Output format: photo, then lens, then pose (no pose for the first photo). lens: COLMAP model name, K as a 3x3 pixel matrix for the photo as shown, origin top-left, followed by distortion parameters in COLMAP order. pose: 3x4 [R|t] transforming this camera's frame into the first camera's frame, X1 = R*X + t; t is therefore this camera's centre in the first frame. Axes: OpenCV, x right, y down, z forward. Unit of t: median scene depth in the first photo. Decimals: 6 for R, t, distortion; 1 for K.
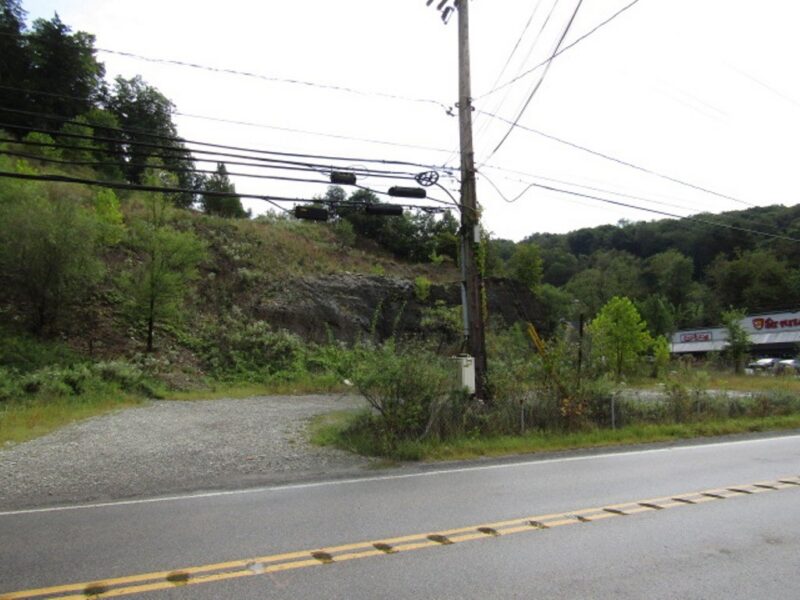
lens RADIAL K [[571.9, 0, 402.6], [0, 571.9, 297.2], [0, 0, 1]] dist [-0.005671, -0.002281]
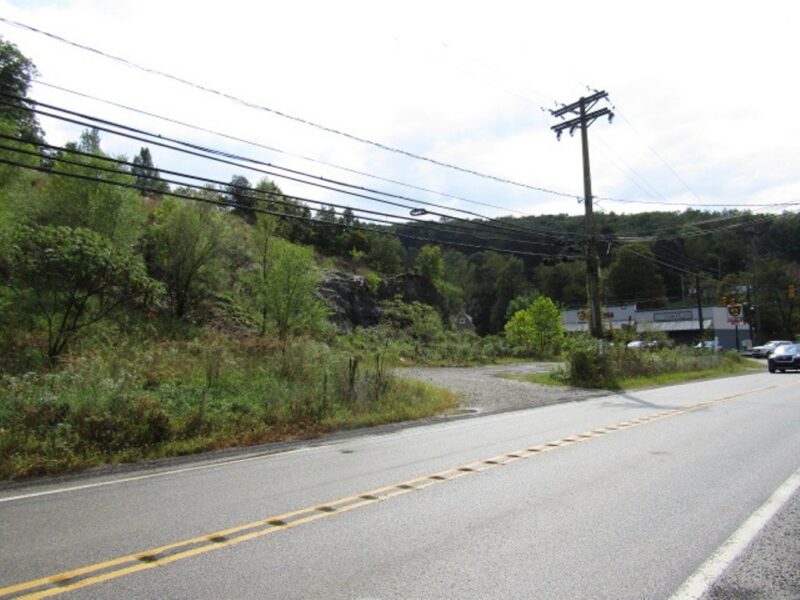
lens RADIAL K [[571.9, 0, 398.6], [0, 571.9, 303.2], [0, 0, 1]] dist [-0.005671, -0.002281]
pose [[0.946210, 0.023250, 0.322716, -0.176127], [-0.035593, 0.998841, 0.032396, -0.008370], [-0.321589, -0.042140, 0.945941, -0.087058]]
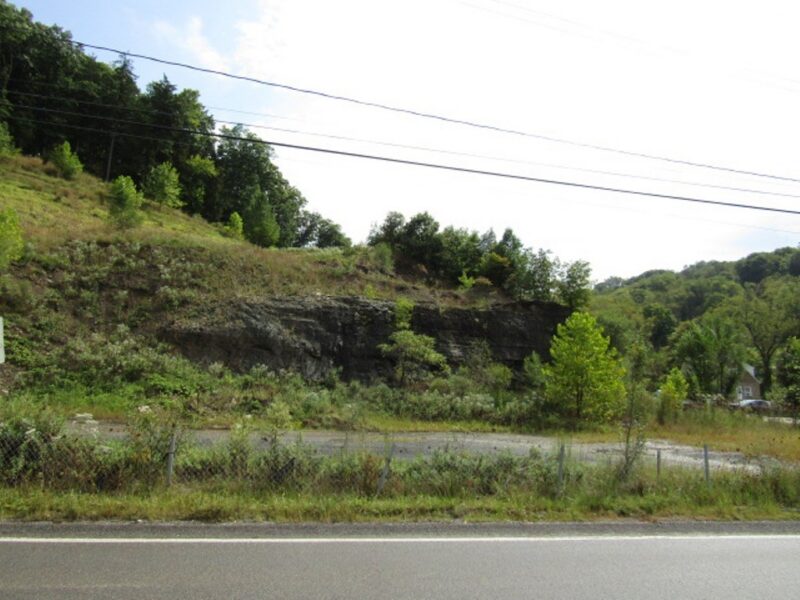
lens RADIAL K [[571.9, 0, 403.0], [0, 571.9, 293.6], [0, 0, 1]] dist [-0.005671, -0.002281]
pose [[0.959629, -0.020951, -0.280487, 0.164385], [0.000396, 0.997322, -0.073138, 0.013048], [0.281268, 0.070075, 0.957067, 0.096331]]
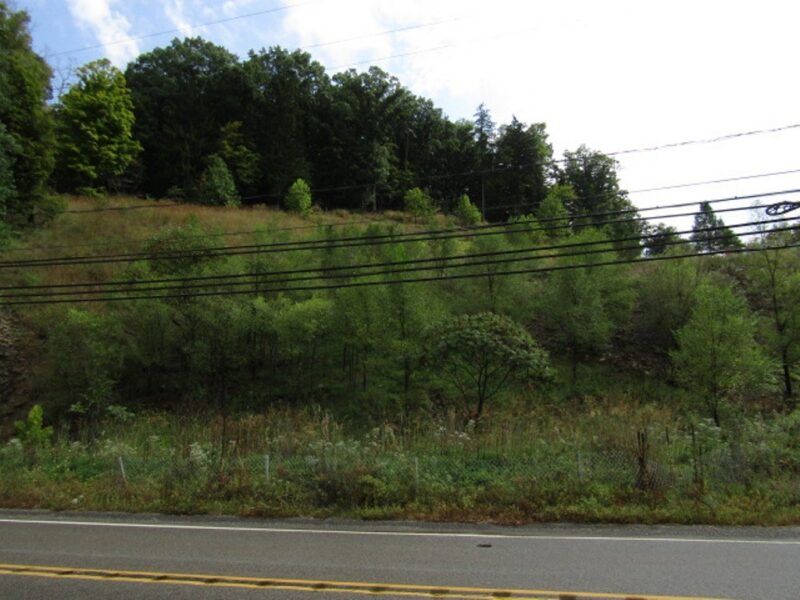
lens RADIAL K [[571.9, 0, 396.7], [0, 571.9, 305.8], [0, 0, 1]] dist [-0.005671, -0.002281]
pose [[0.744733, -0.139722, -0.652573, -0.076452], [0.093208, 0.990030, -0.105603, -0.005211], [0.660822, 0.017821, 0.750331, -0.053337]]
